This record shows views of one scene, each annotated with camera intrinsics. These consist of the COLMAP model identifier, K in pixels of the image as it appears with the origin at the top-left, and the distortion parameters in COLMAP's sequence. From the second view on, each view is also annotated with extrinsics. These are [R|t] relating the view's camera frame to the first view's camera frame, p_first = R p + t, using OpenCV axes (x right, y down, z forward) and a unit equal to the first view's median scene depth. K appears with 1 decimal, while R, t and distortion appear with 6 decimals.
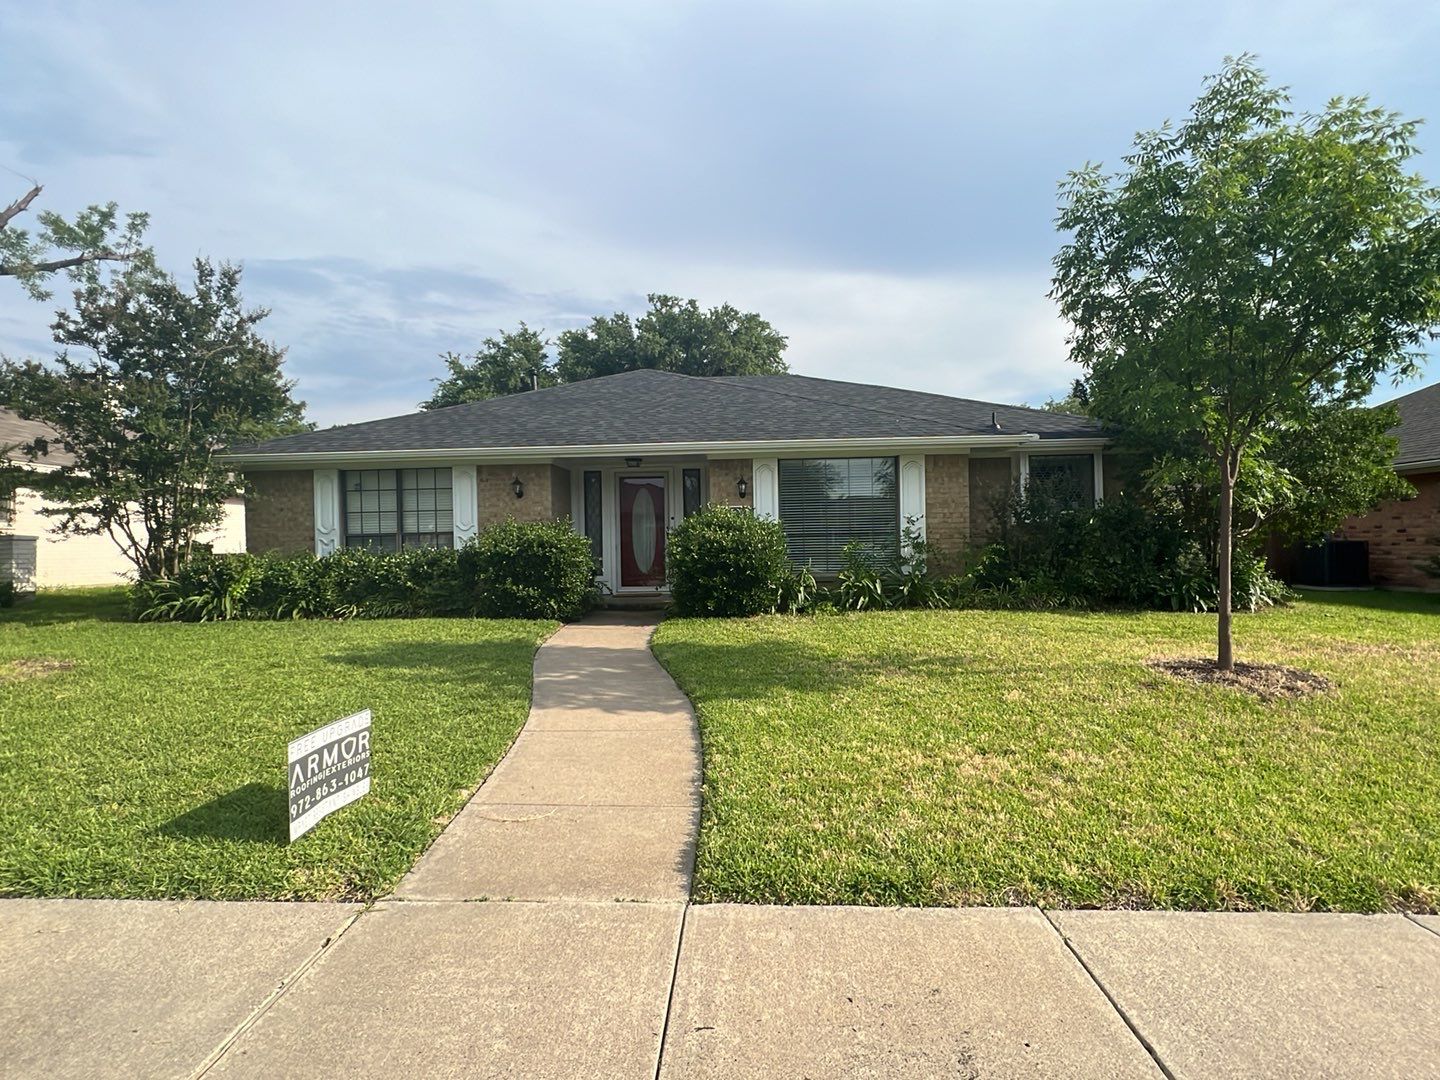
lens RADIAL K [[737.2, 0, 740.6], [0, 737.2, 547.4], [0, 0, 1]] dist [-0.000306, 0.001373]
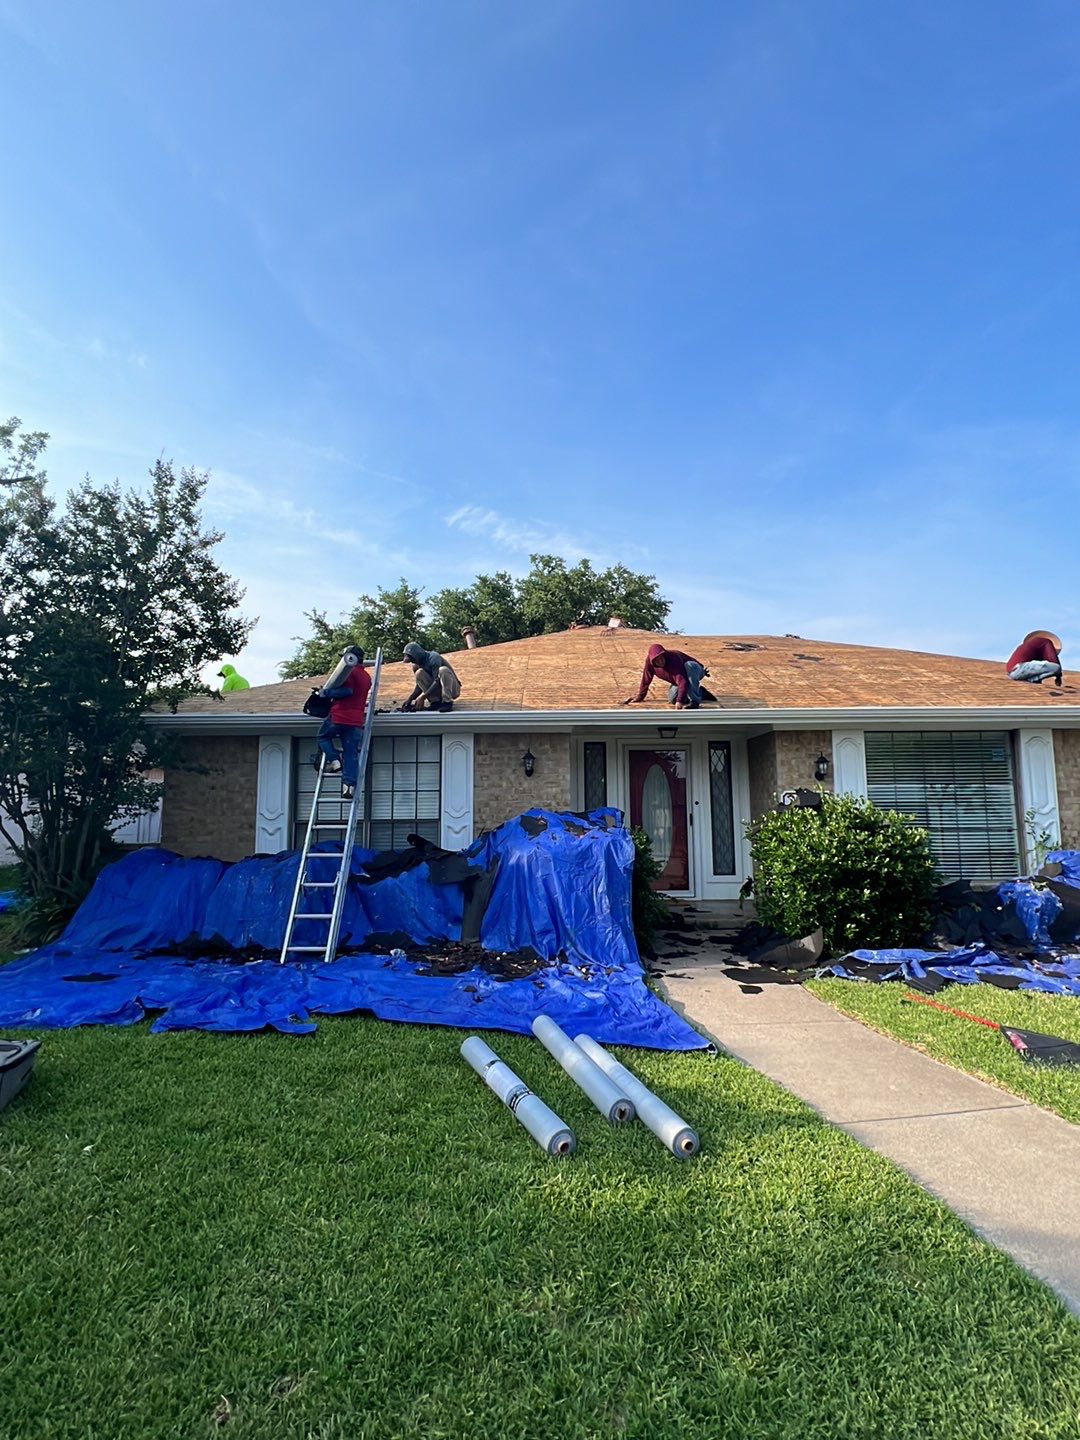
lens RADIAL K [[737.2, 0, 542.8], [0, 737.2, 717.3], [0, 0, 1]] dist [-0.000306, 0.001373]
pose [[0.999504, 0.016483, 0.026835, -0.303509], [-0.012687, 0.990637, -0.135934, -0.023188], [-0.028824, 0.135526, 0.990354, 0.225438]]
